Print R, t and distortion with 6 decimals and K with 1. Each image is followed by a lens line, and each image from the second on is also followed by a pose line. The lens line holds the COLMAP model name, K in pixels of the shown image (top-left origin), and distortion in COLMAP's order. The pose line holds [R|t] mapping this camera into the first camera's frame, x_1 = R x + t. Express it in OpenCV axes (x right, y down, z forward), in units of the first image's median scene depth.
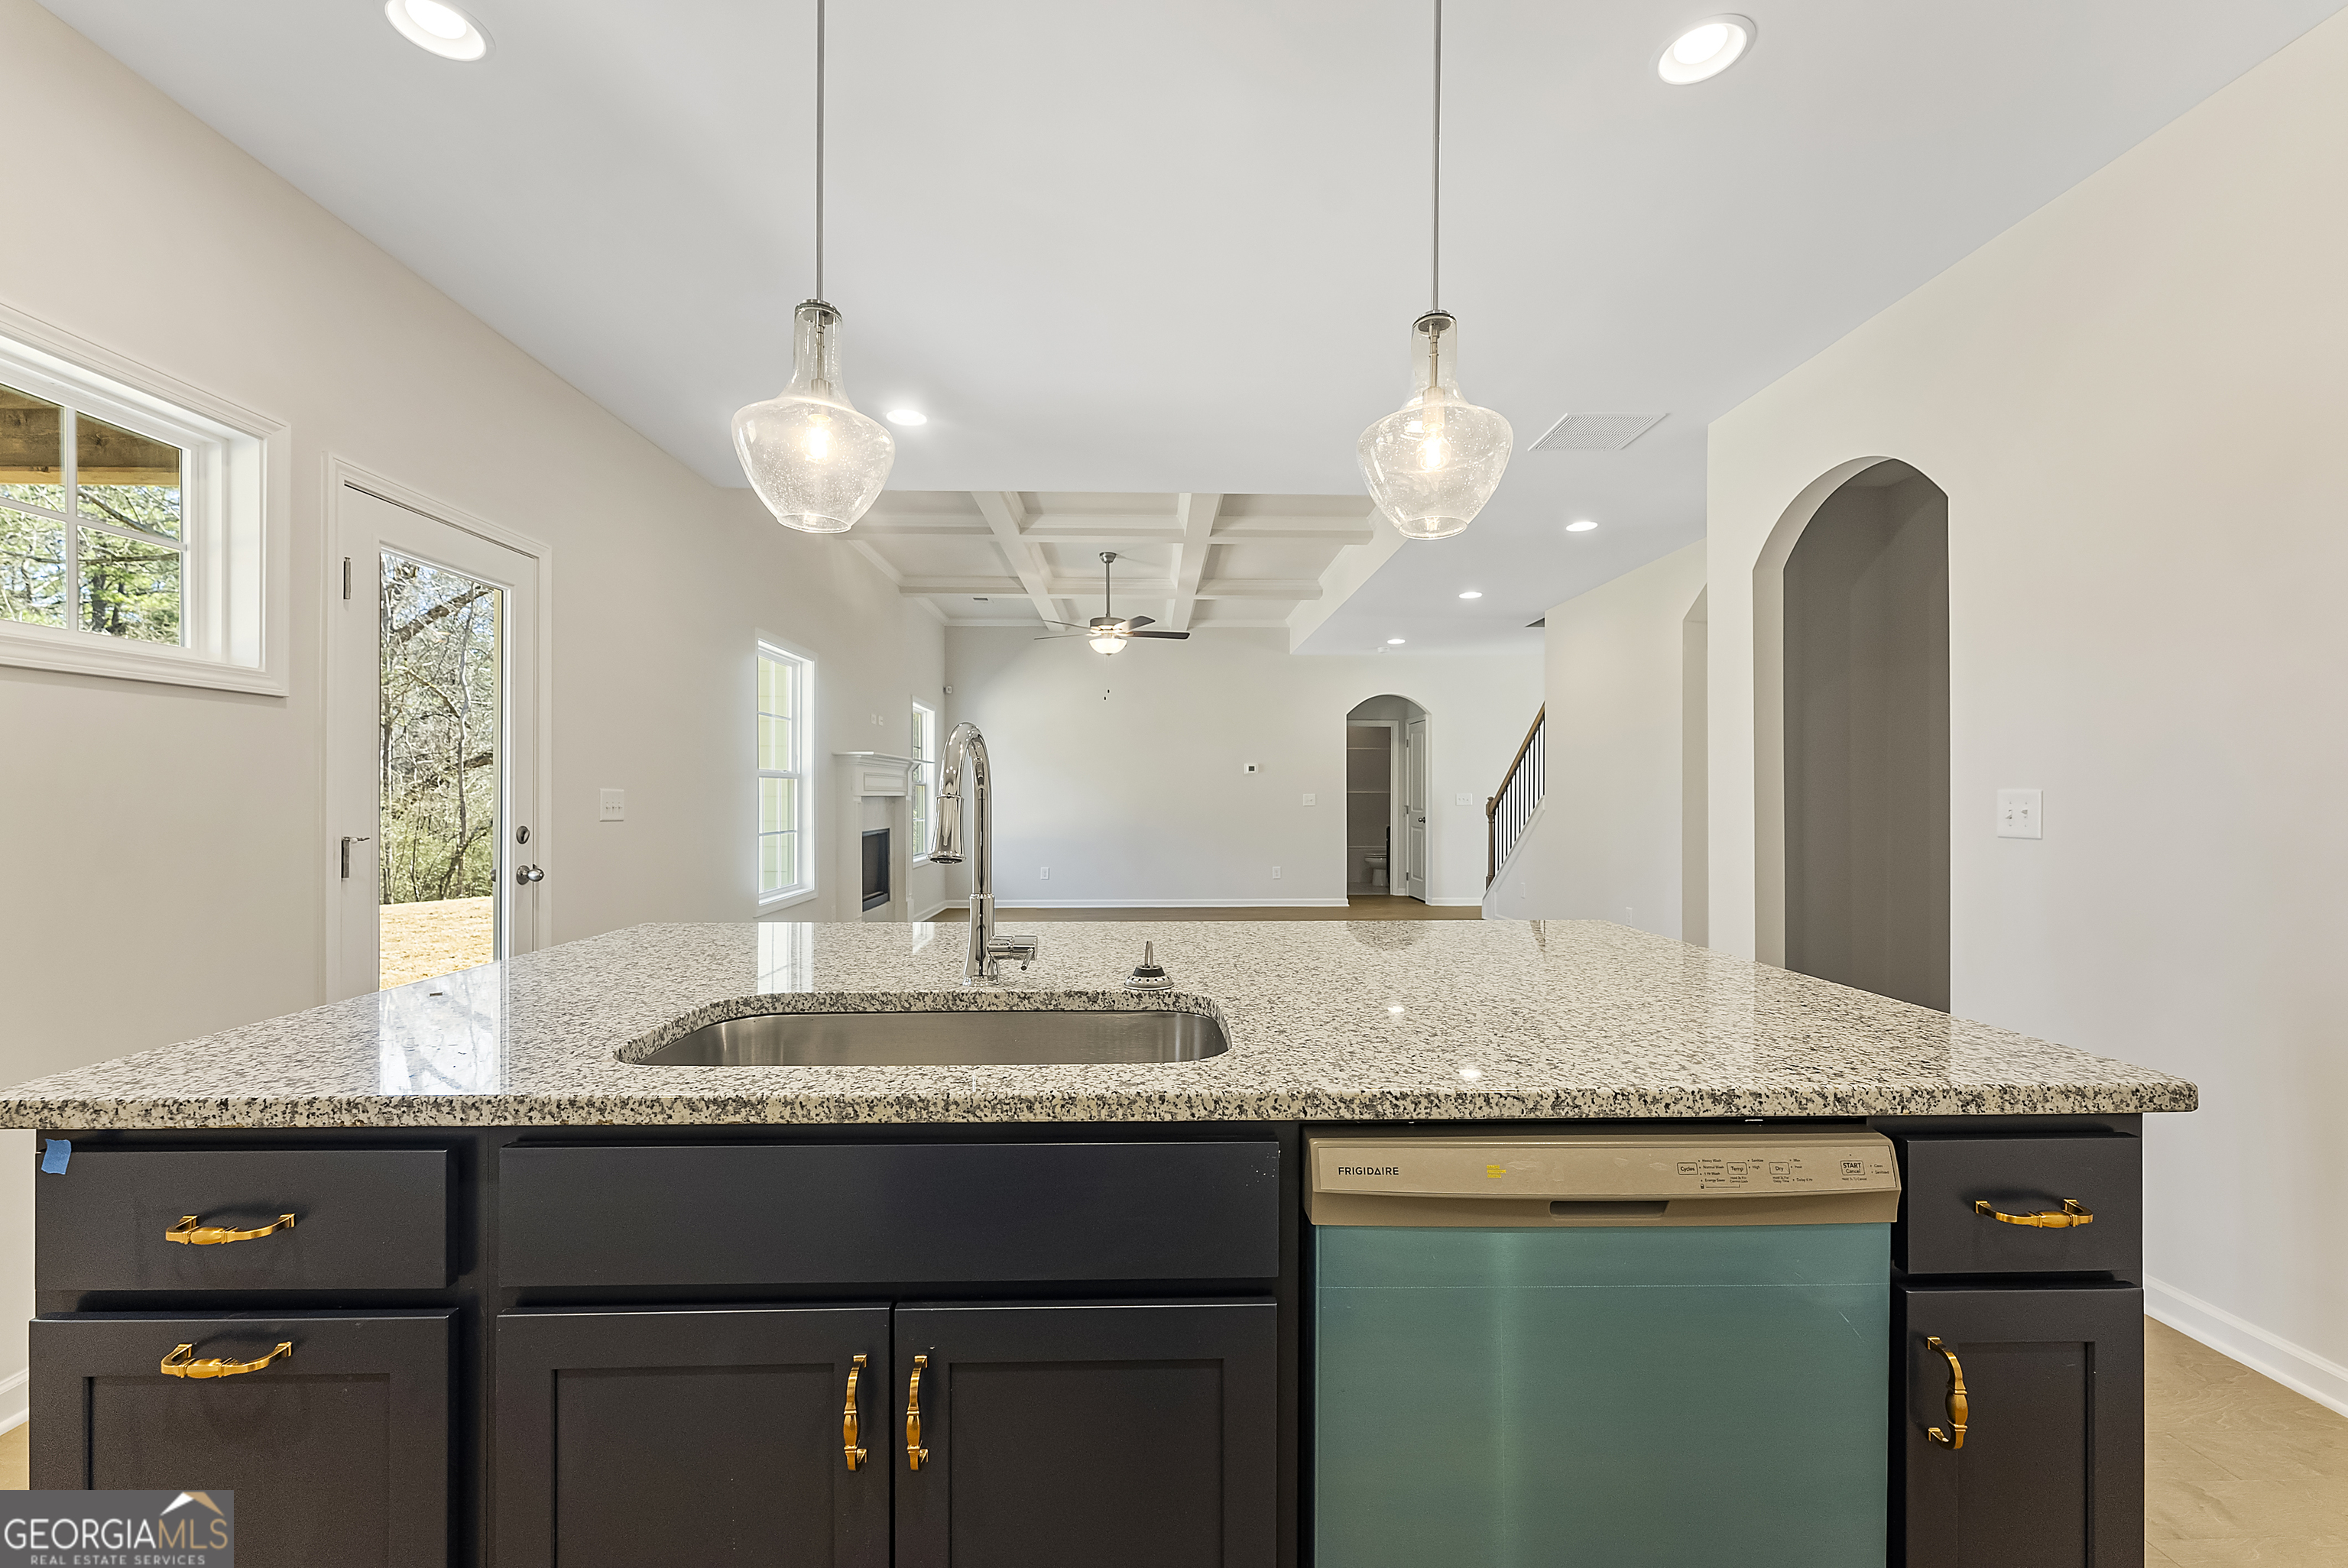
lens RADIAL K [[945.6, 0, 1179.2], [0, 945.6, 793.0], [0, 0, 1]] dist [0.002462, 0.000032]
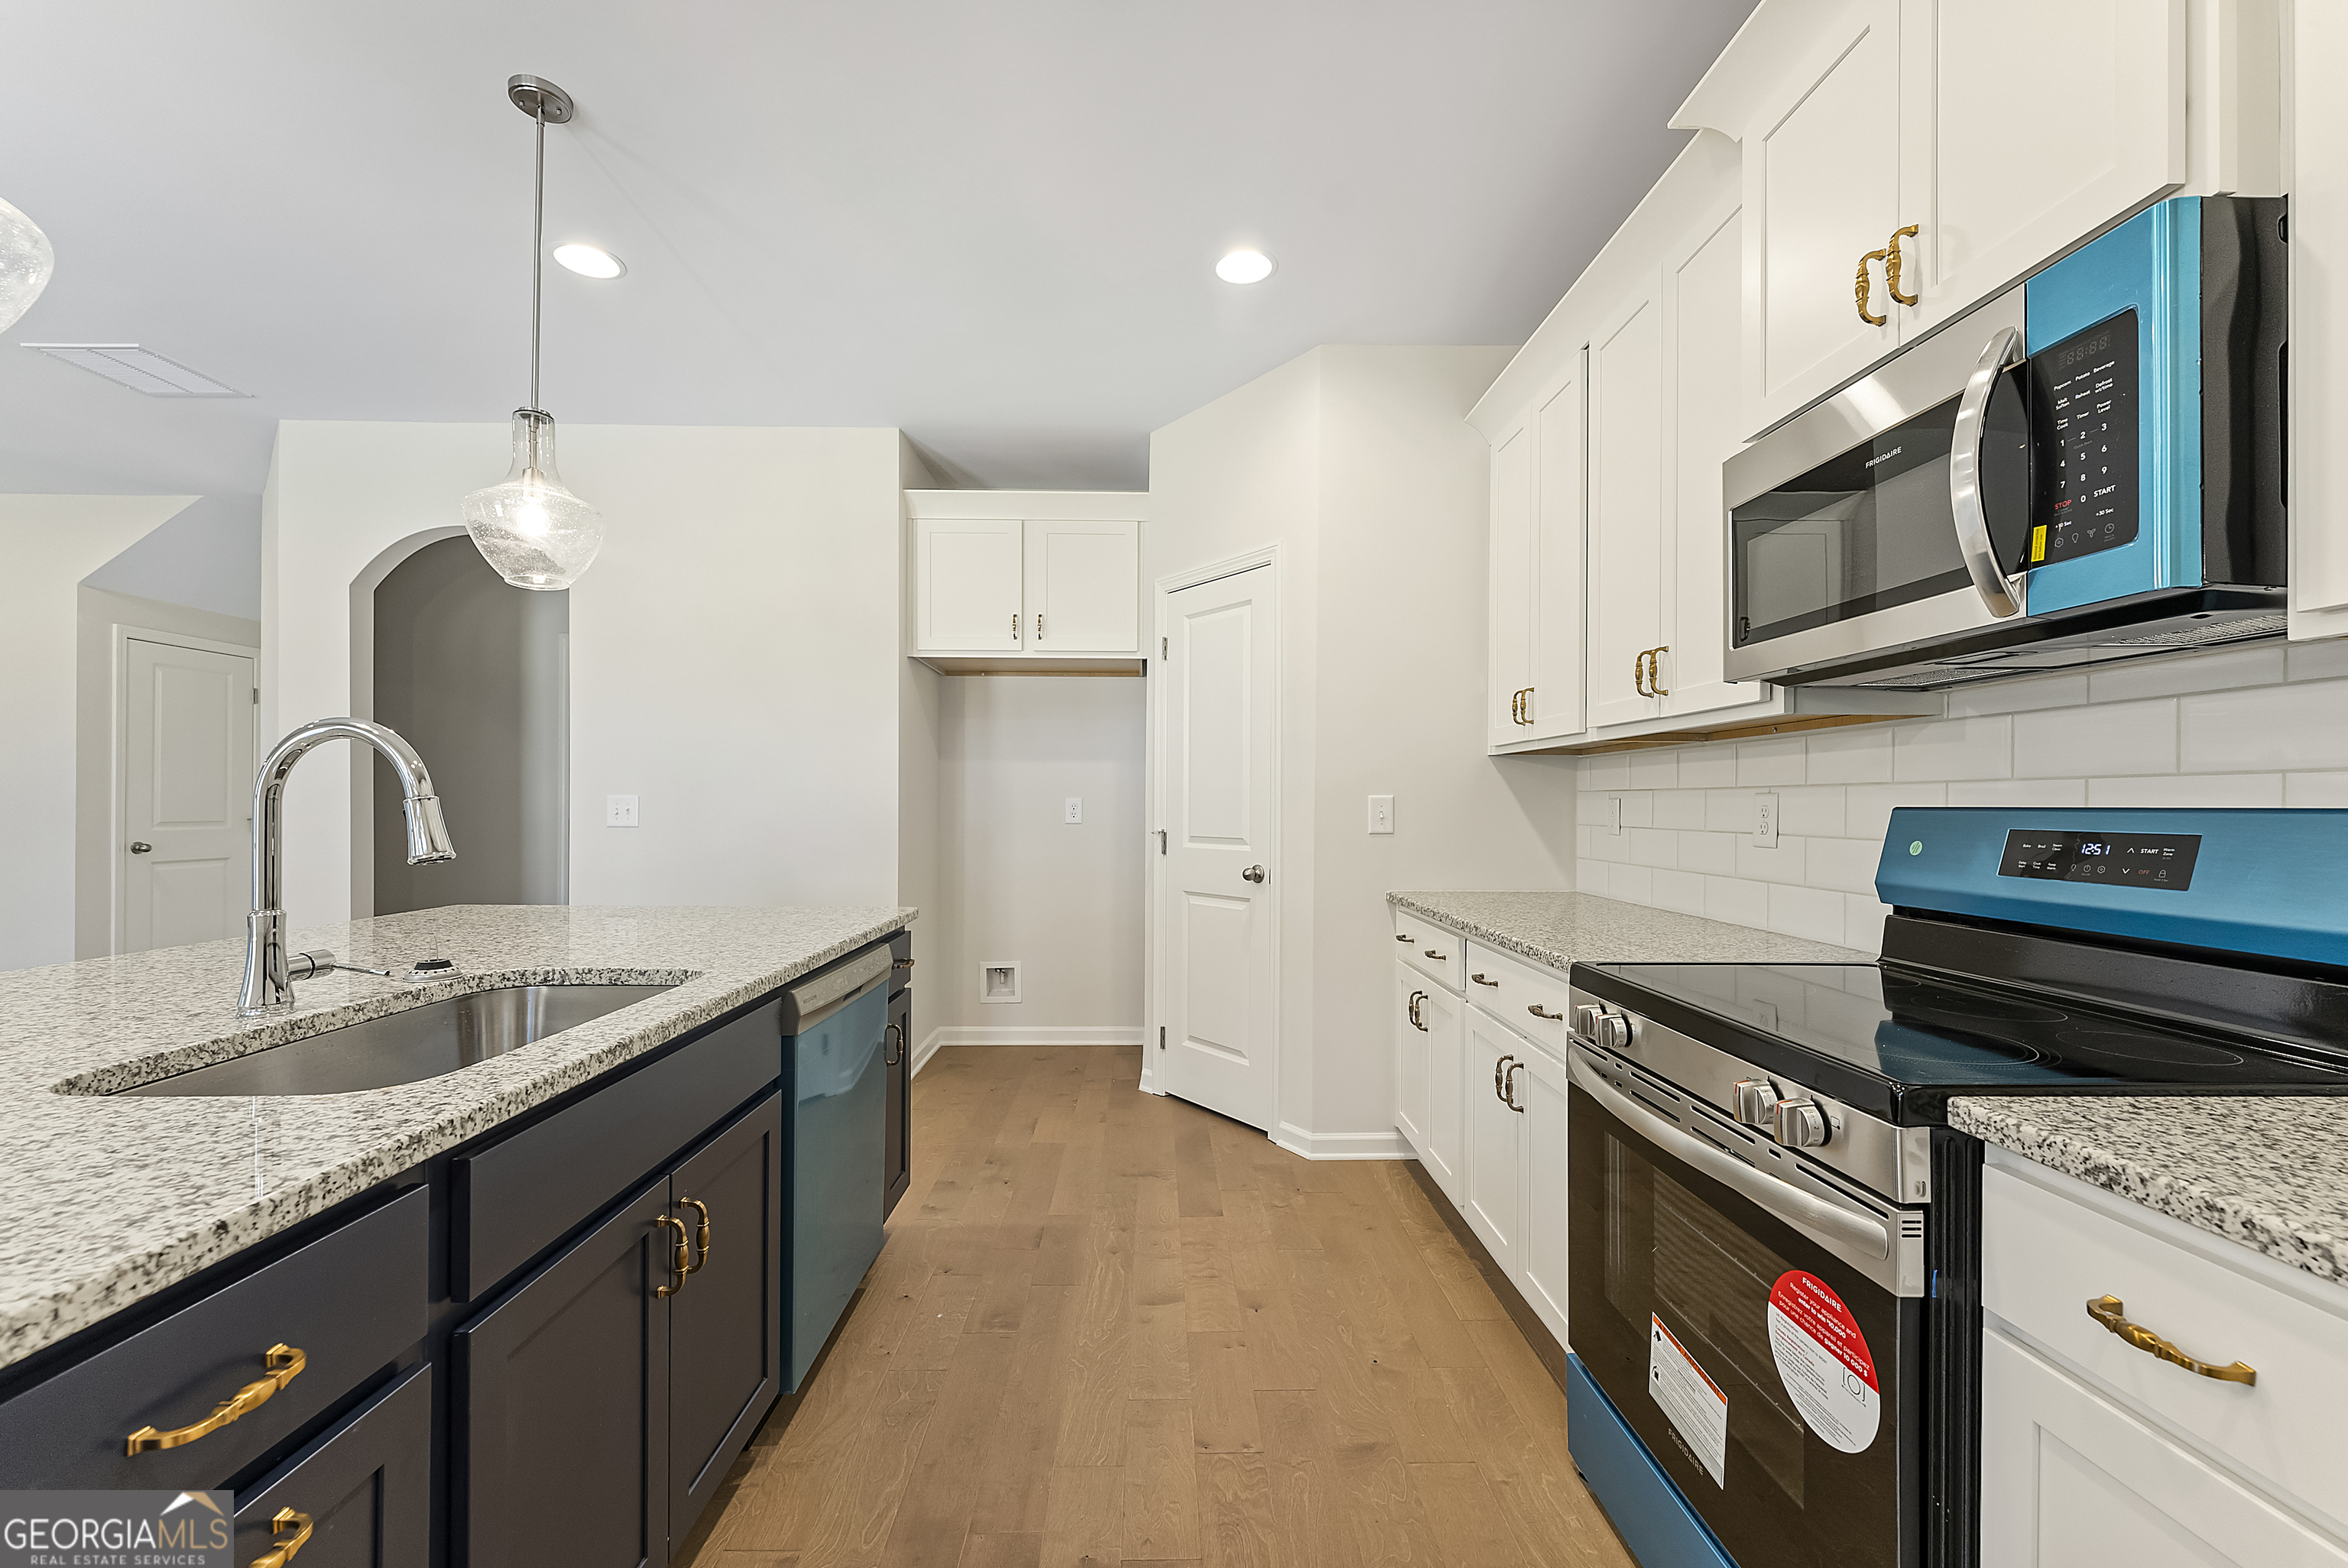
lens RADIAL K [[945.6, 0, 1170.0], [0, 945.6, 802.9], [0, 0, 1]] dist [0.002462, 0.000032]
pose [[-0.002672, 0.001150, 0.999996, -1.706603], [-0.009414, 0.999955, -0.001175, 0.003638], [-0.999952, -0.009417, -0.002662, 0.290722]]
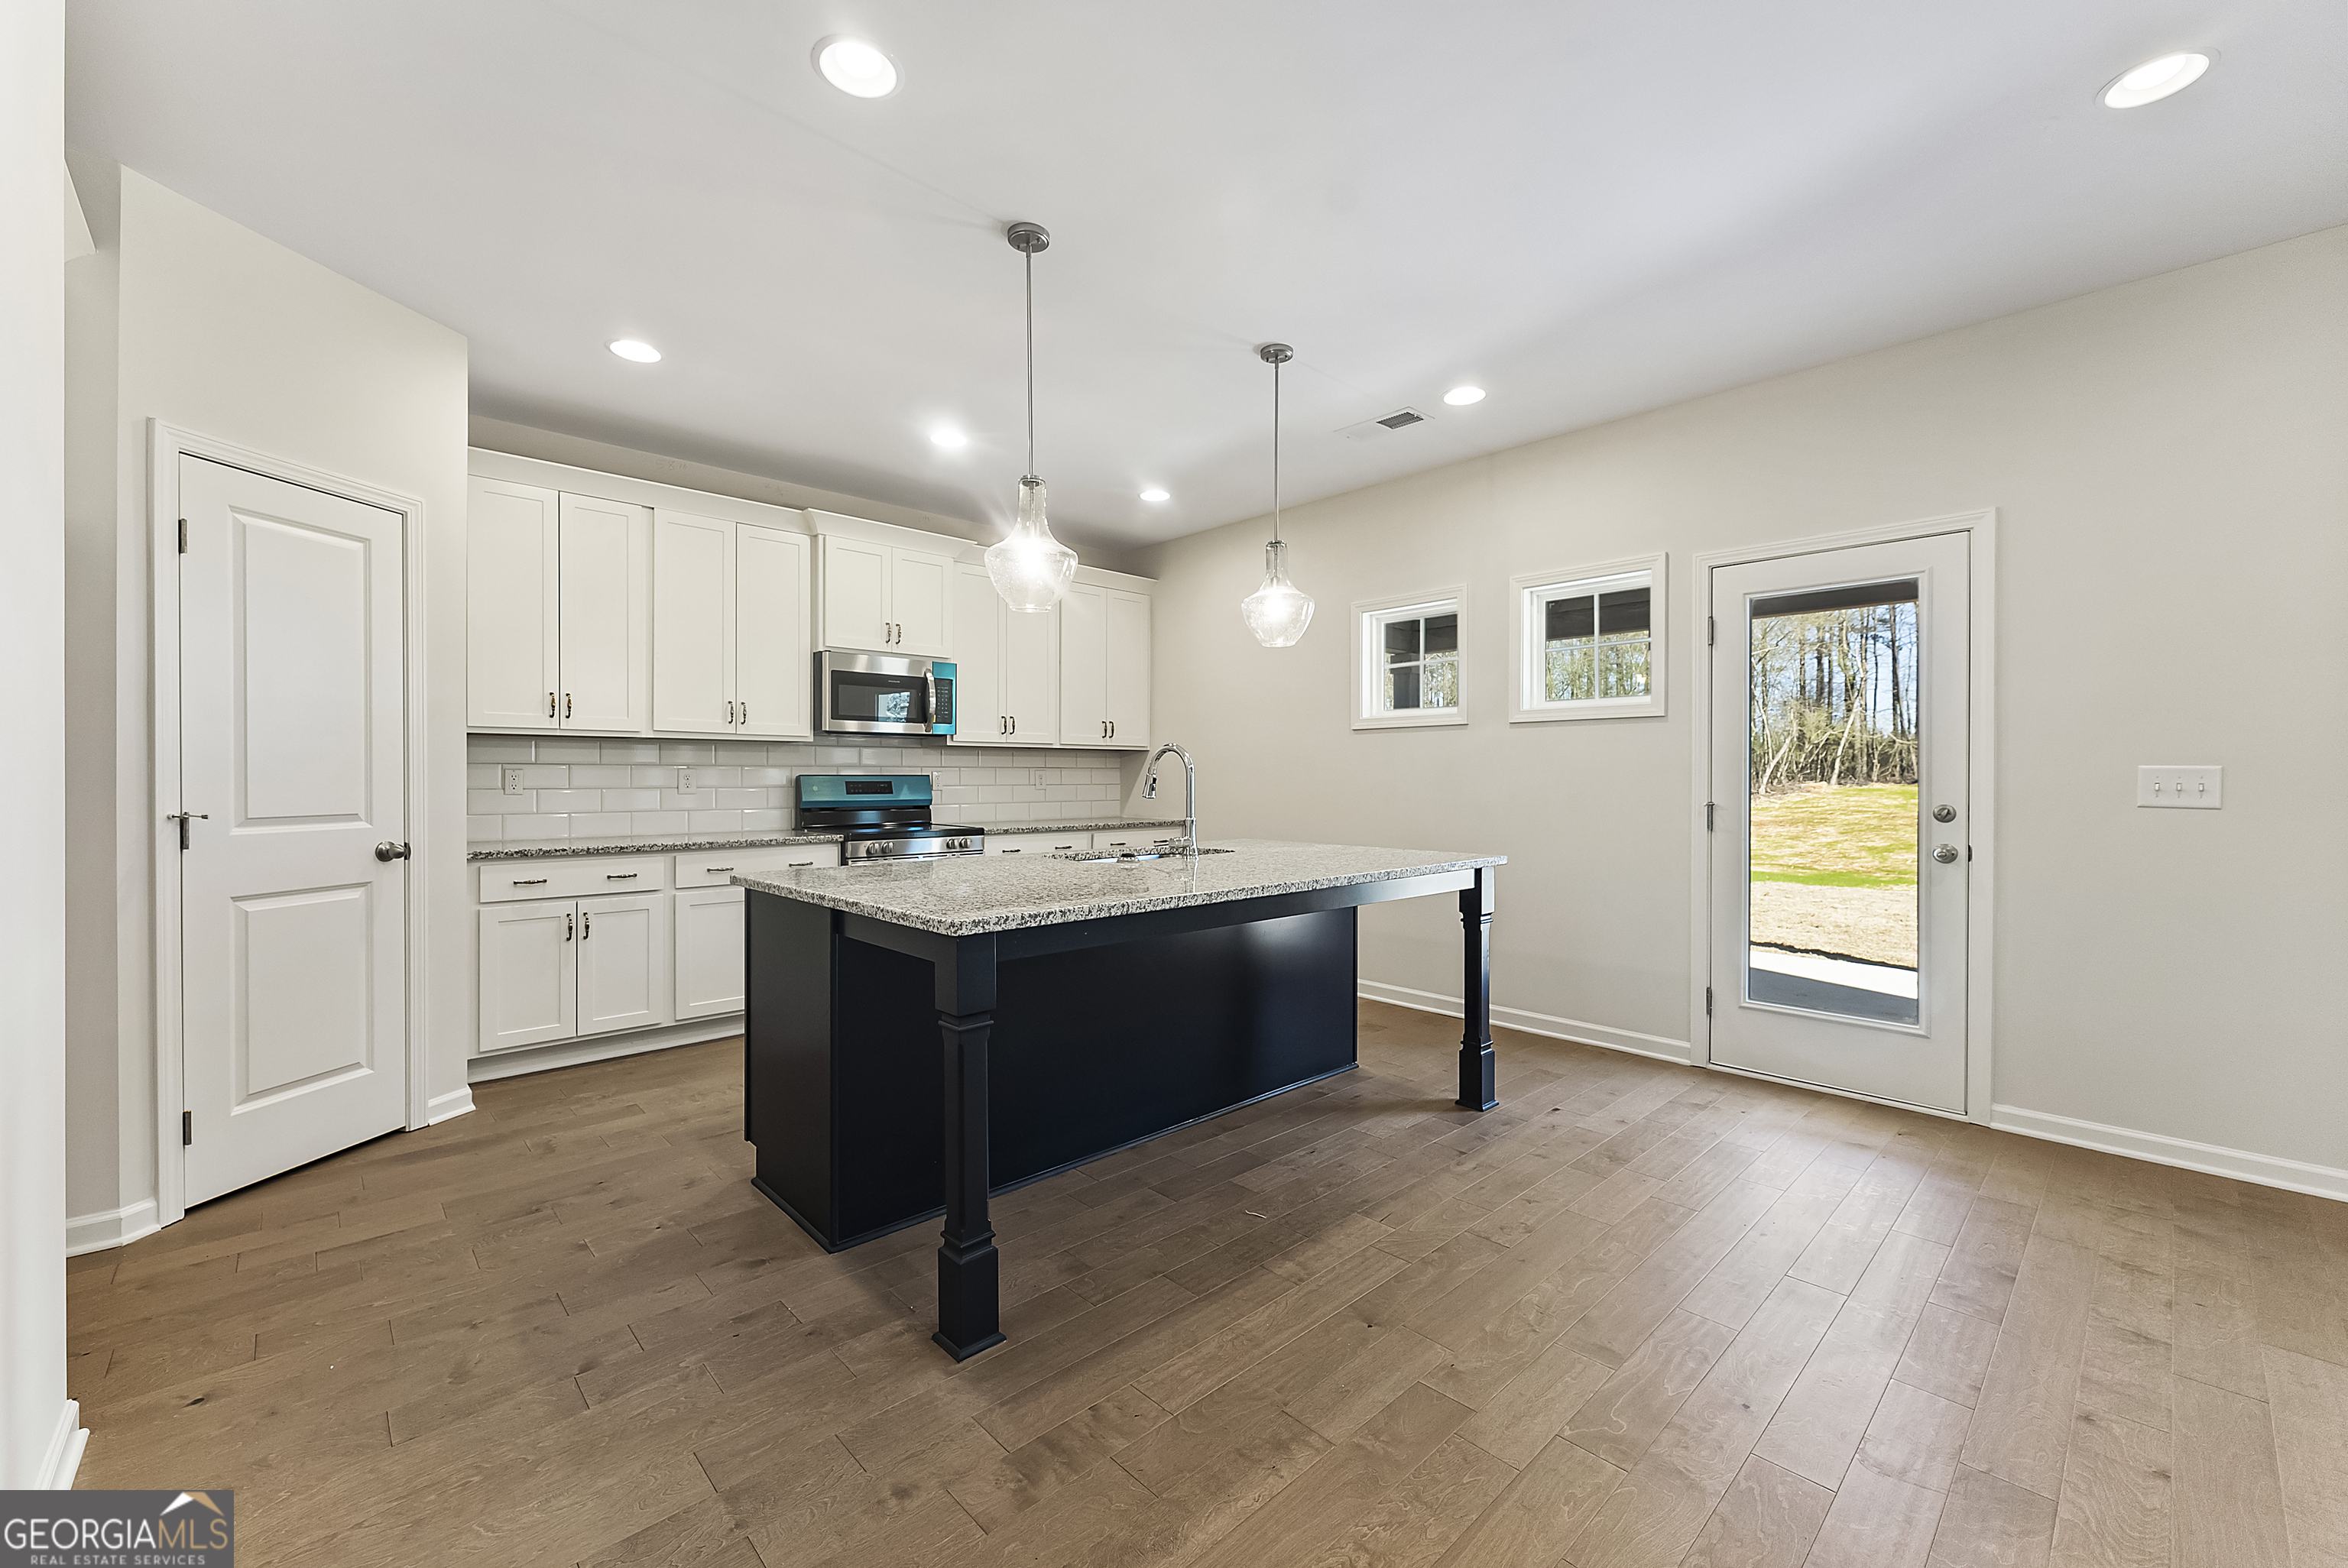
lens RADIAL K [[945.6, 0, 1169.4], [0, 945.6, 780.9], [0, 0, 1]] dist [0.002462, 0.000032]
pose [[-0.742846, 0.003643, -0.669452, 2.038253], [0.004376, 0.999990, 0.000587, 0.034412], [0.669448, -0.002493, -0.742855, 4.110233]]
